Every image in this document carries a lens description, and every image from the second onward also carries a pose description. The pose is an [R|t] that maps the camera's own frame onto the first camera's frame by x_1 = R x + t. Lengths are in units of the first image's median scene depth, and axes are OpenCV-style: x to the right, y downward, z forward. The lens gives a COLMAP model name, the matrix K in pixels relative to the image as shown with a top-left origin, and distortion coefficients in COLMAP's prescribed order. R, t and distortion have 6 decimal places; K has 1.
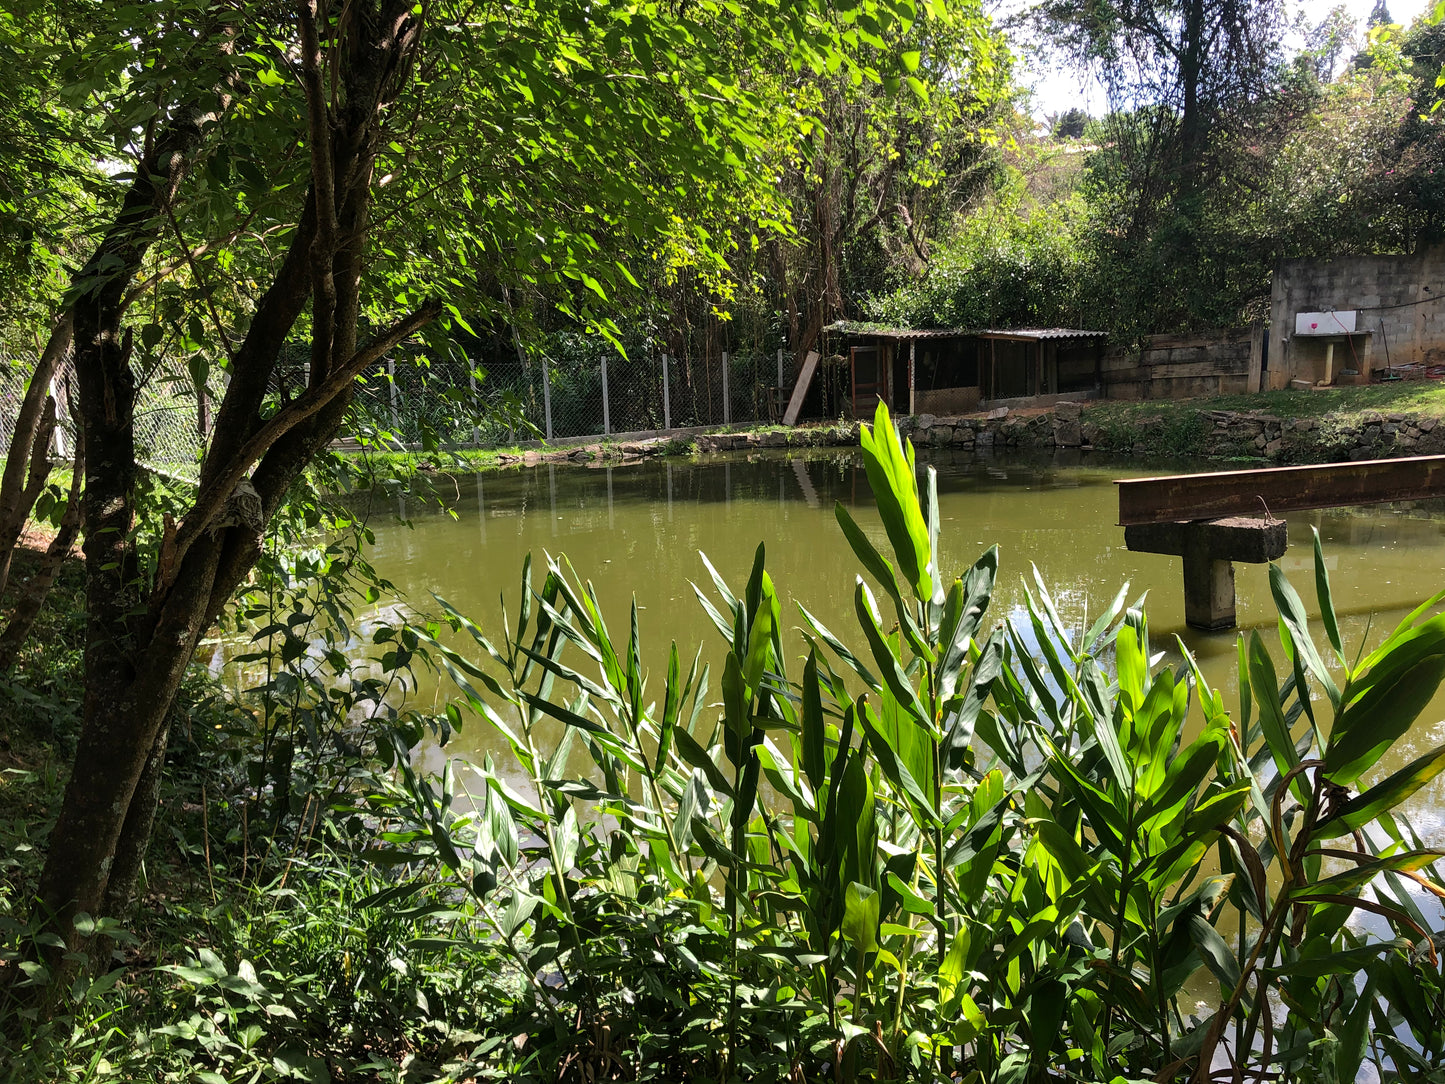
lens RADIAL K [[1162.6, 0, 722.0], [0, 1162.6, 549.7], [0, 0, 1]] dist [-0.004475, 0.005764]
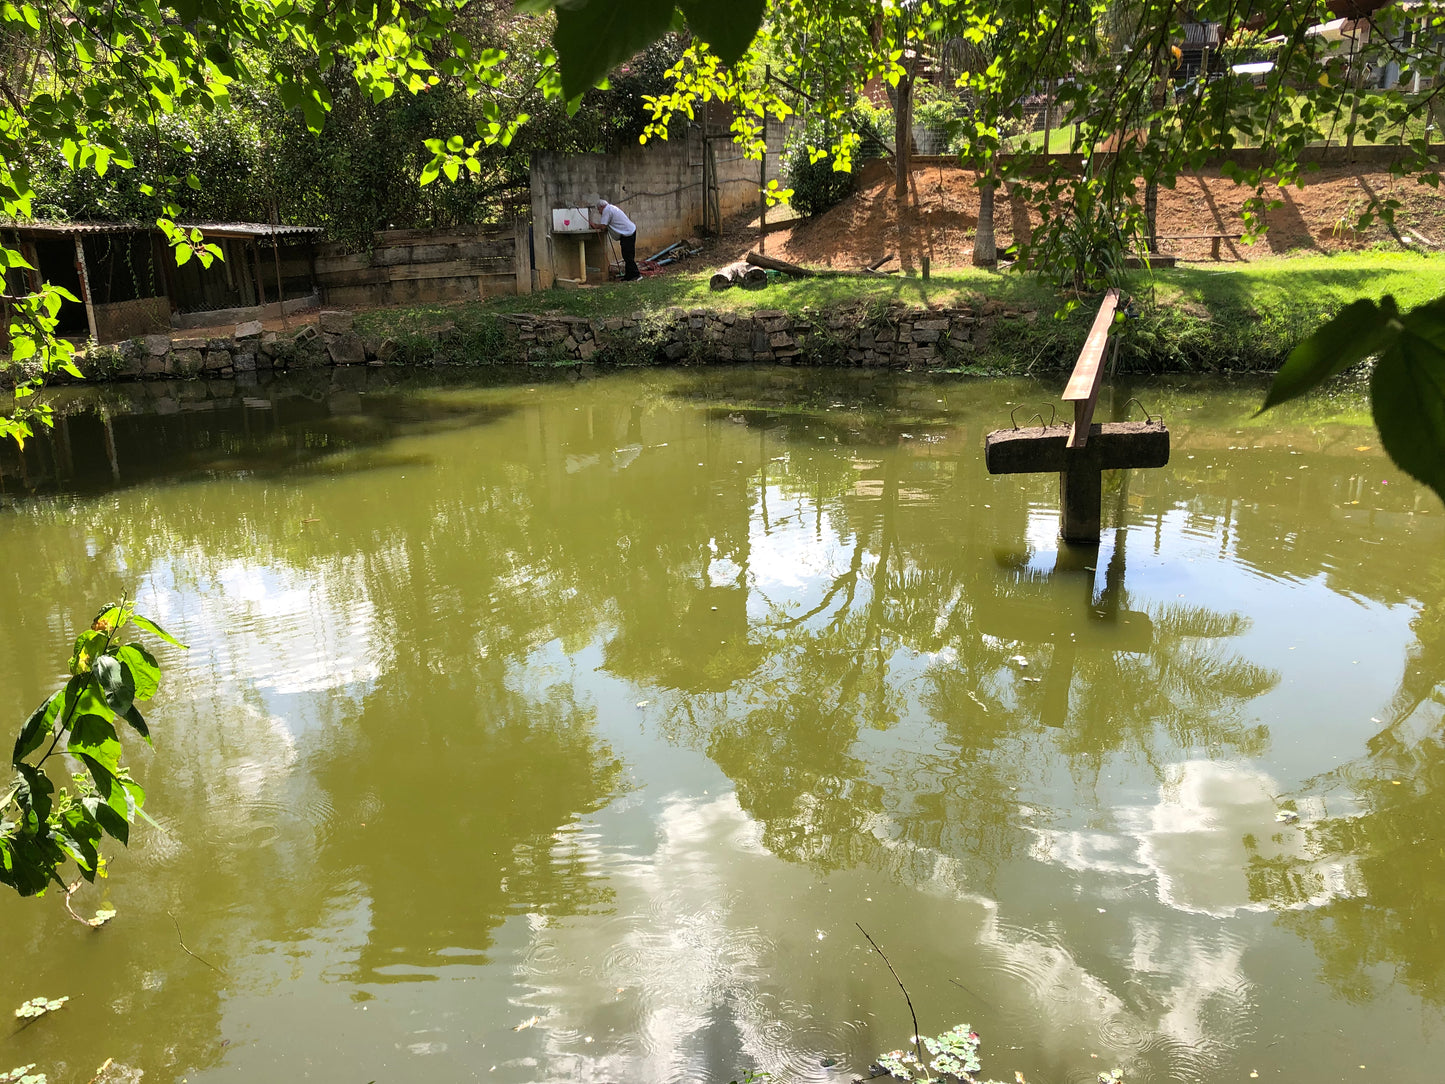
lens RADIAL K [[1162.6, 0, 722.0], [0, 1162.6, 549.7], [0, 0, 1]] dist [-0.004475, 0.005764]
pose [[0.657292, -0.193133, 0.728469, -0.167345], [0.131189, 0.981170, 0.141759, -0.040115], [-0.742130, 0.002390, 0.670251, 0.226937]]
